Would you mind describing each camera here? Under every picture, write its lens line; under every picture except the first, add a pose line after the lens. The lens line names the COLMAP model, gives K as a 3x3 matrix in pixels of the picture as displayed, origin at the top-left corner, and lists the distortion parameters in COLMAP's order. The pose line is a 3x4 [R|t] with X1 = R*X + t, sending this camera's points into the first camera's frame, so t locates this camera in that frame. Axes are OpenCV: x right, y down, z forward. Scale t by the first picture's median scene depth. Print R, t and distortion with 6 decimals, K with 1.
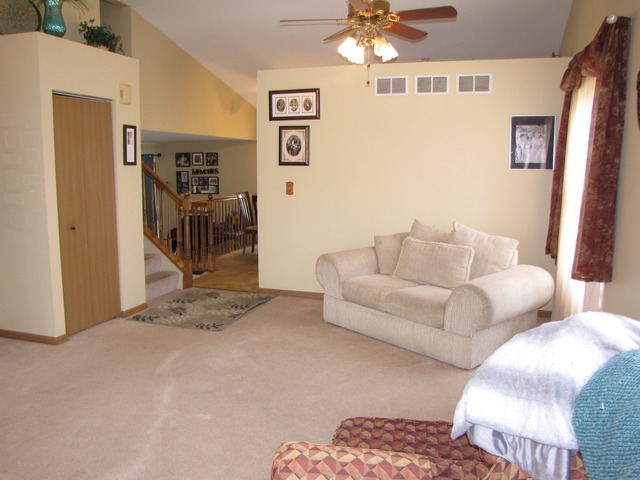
lens RADIAL K [[554.3, 0, 320.0], [0, 554.3, 240.0], [0, 0, 1]] dist [-0.174882, 0.201429]
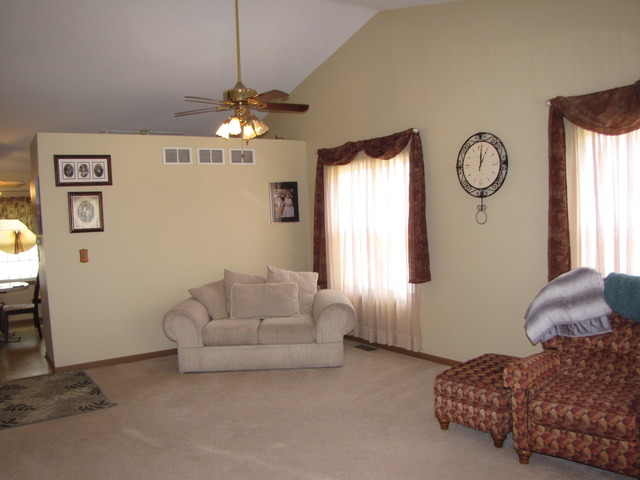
lens RADIAL K [[539.2, 0, 317.9], [0, 539.2, 248.9], [0, 0, 1]] dist [-0.188018, 0.184174]
pose [[0.619948, -0.074856, 0.781064, -0.532309], [0.159892, 0.986604, -0.032355, -0.011036], [-0.768179, 0.144944, 0.623612, 0.118431]]
